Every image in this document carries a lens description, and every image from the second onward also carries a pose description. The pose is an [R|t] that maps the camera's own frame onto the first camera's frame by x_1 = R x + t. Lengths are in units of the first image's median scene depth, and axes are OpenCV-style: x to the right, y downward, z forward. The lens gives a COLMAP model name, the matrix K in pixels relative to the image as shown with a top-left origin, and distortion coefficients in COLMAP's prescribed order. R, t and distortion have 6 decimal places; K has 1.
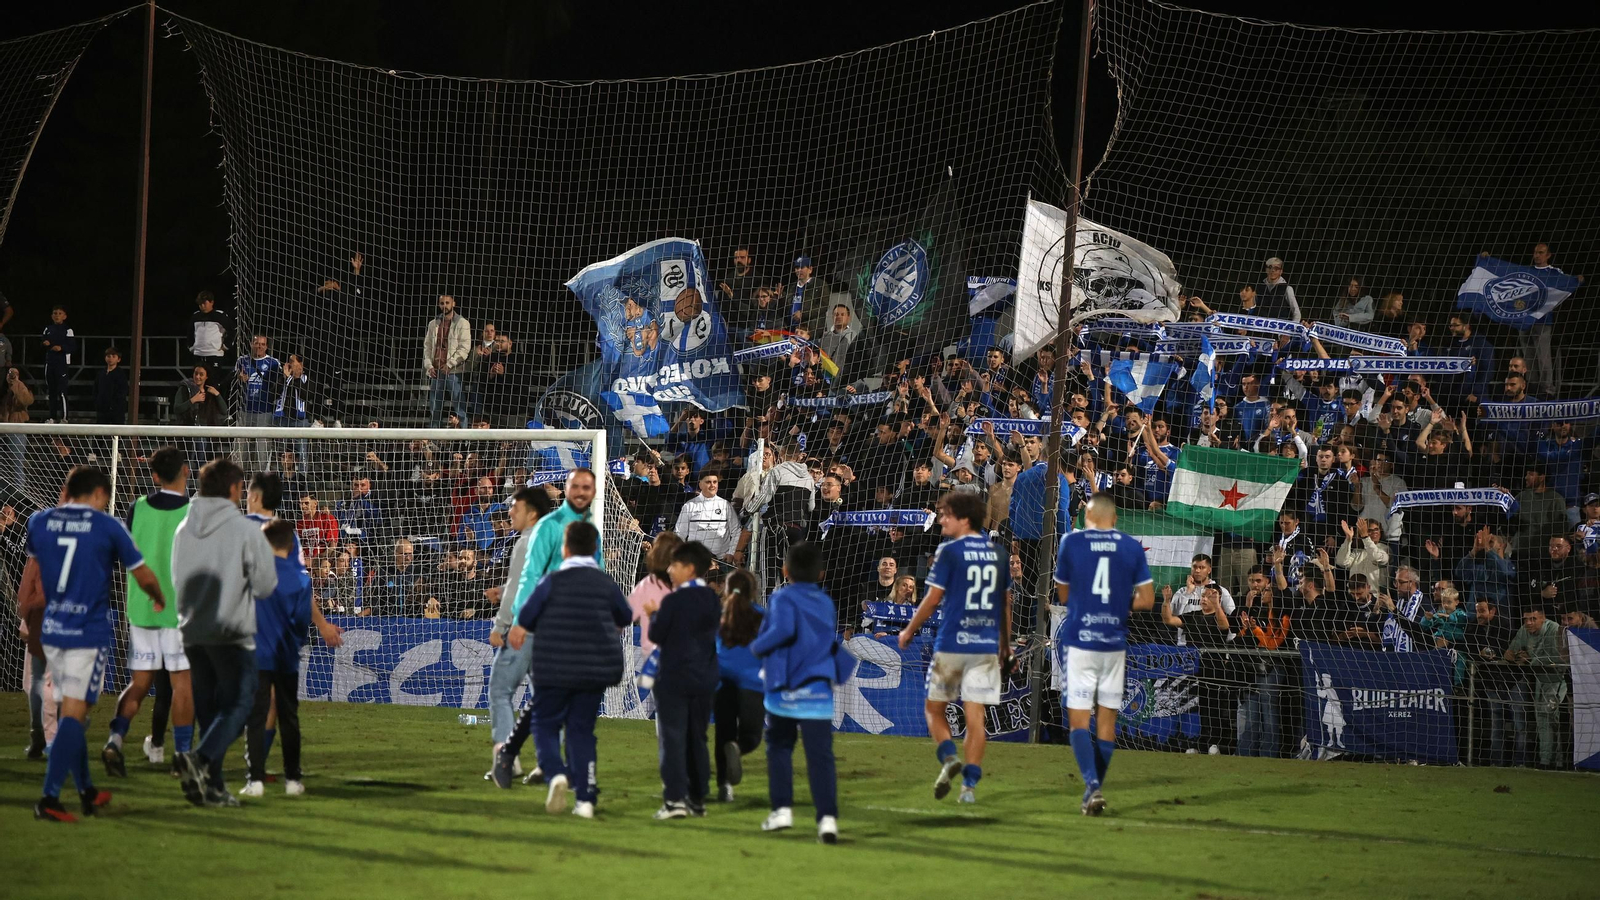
lens RADIAL K [[6634.1, 0, 799.2], [0, 6634.1, 452.6], [0, 0, 1]] dist [-0.361812, 0.000000]
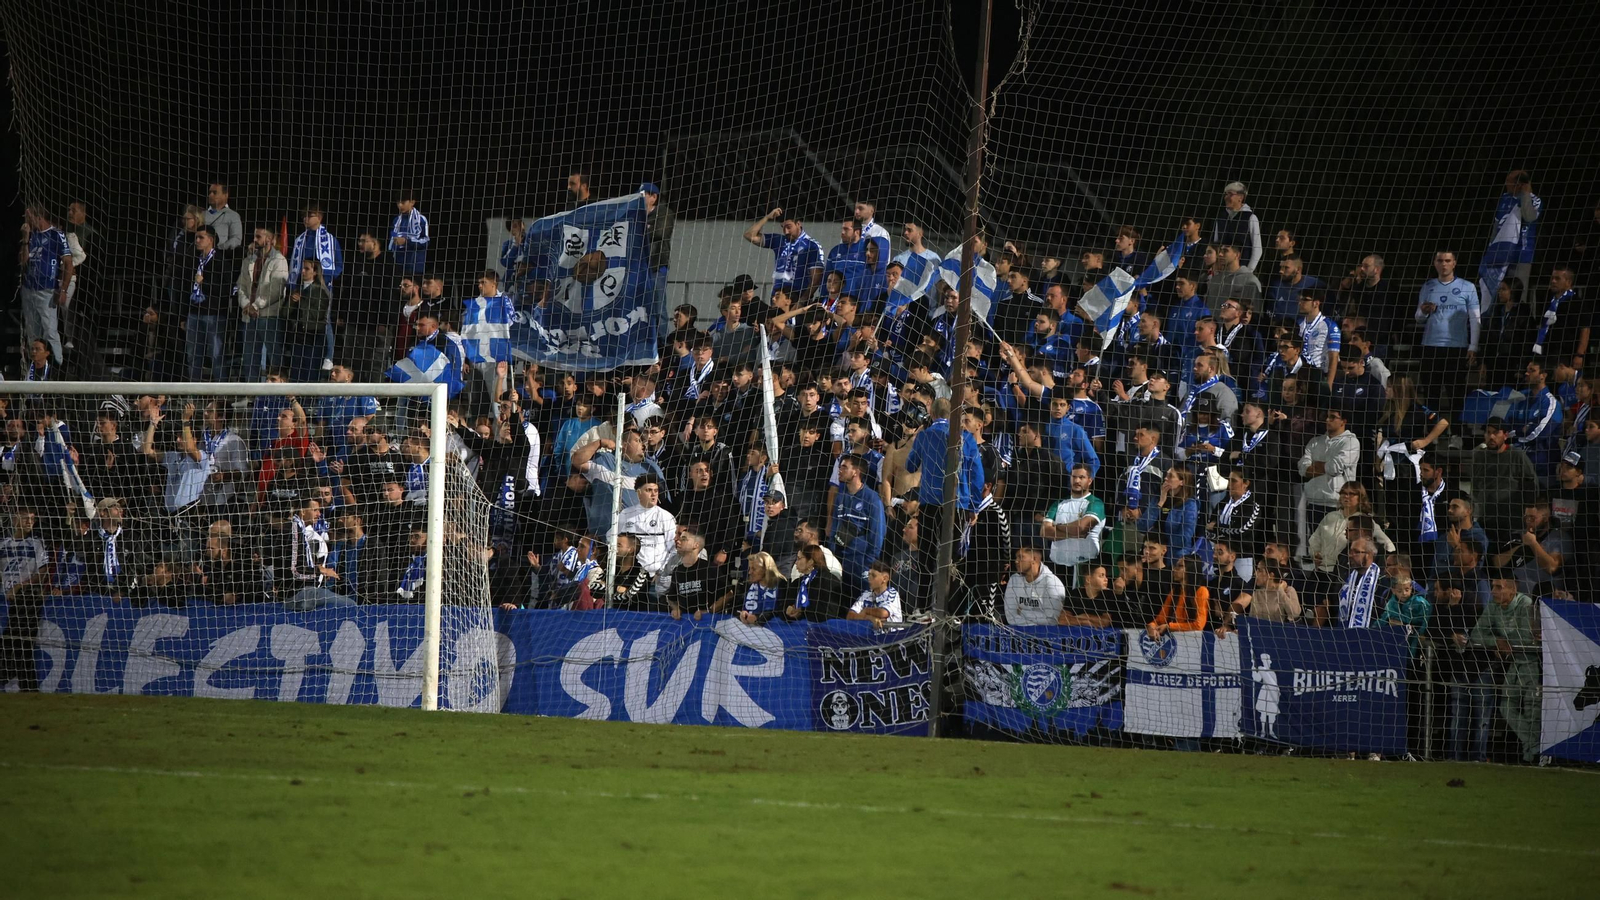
lens RADIAL K [[8590.6, 0, 801.3], [0, 8590.6, 445.7], [0, 0, 1]] dist [-0.720783, 0.000000]
pose [[0.999785, -0.003641, 0.020419, -0.005468], [0.003523, 0.999977, 0.005818, -0.001733], [-0.020439, -0.005745, 0.999775, -0.140109]]
